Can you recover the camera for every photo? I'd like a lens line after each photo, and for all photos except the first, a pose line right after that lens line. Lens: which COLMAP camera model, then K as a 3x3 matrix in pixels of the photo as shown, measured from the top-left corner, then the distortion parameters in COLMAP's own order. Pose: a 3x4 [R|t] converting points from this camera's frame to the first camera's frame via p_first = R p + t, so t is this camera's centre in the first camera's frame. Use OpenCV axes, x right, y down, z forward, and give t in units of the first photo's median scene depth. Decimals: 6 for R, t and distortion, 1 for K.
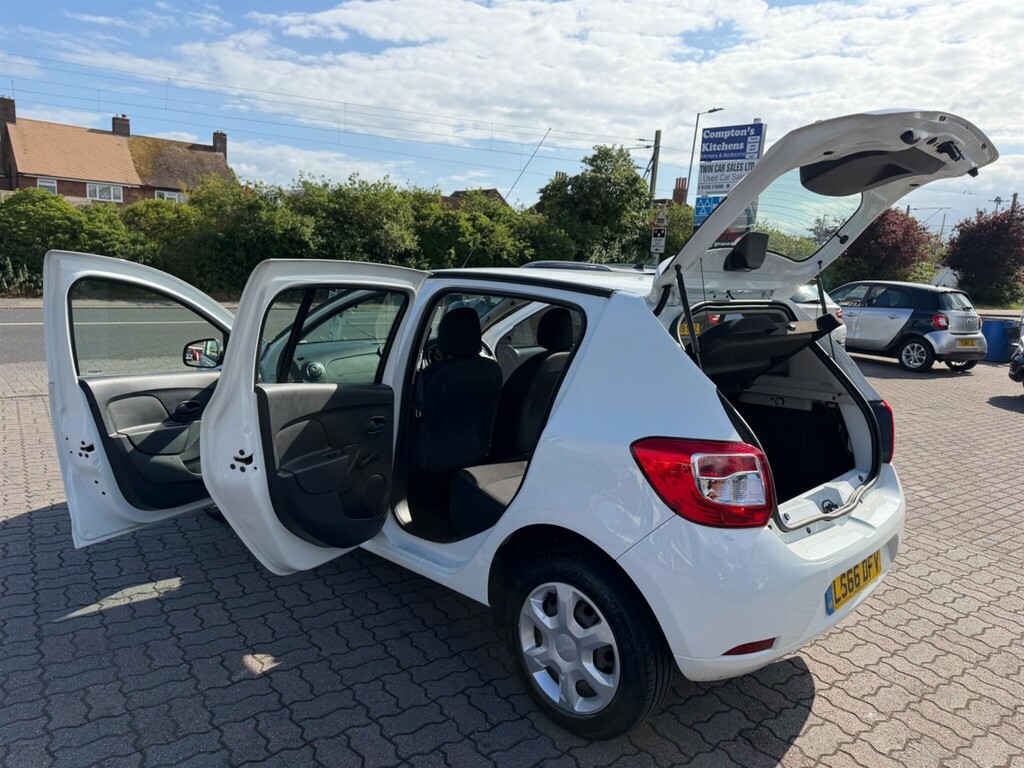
lens RADIAL K [[728.2, 0, 506.7], [0, 728.2, 381.1], [0, 0, 1]] dist [0.017458, -0.033580]
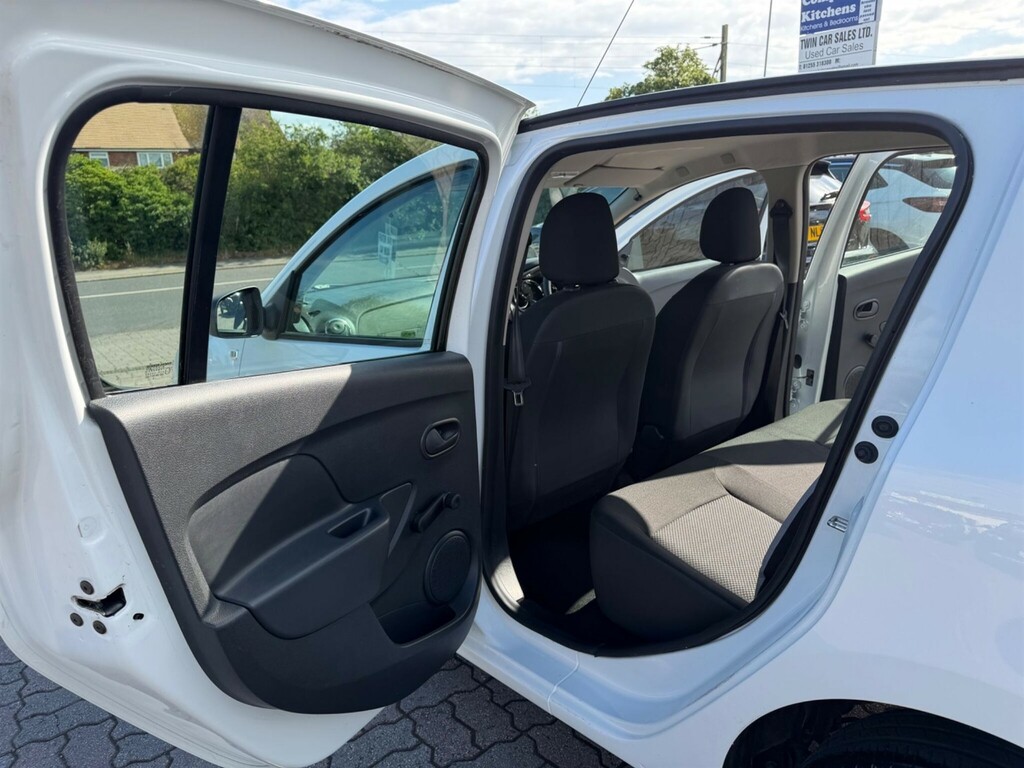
lens RADIAL K [[728.2, 0, 511.7], [0, 728.2, 387.3], [0, 0, 1]] dist [0.017458, -0.033580]
pose [[0.993283, -0.073879, -0.089054, -0.012589], [0.081855, 0.992616, 0.089520, -0.001984], [0.081783, -0.096208, 0.991996, 0.075293]]
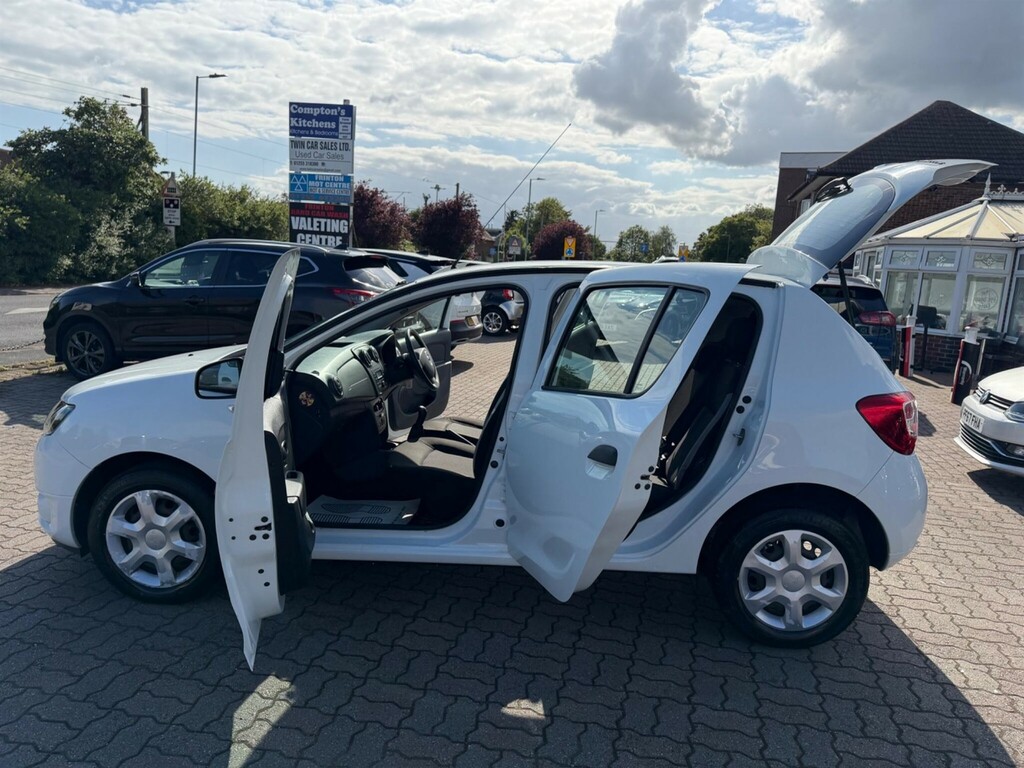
lens RADIAL K [[728.2, 0, 505.4], [0, 728.2, 379.0], [0, 0, 1]] dist [0.017458, -0.033580]
pose [[0.760899, -0.107566, 0.639893, -0.124053], [0.086622, 0.994176, 0.064118, -0.010293], [-0.643063, 0.006641, 0.765784, 0.046773]]
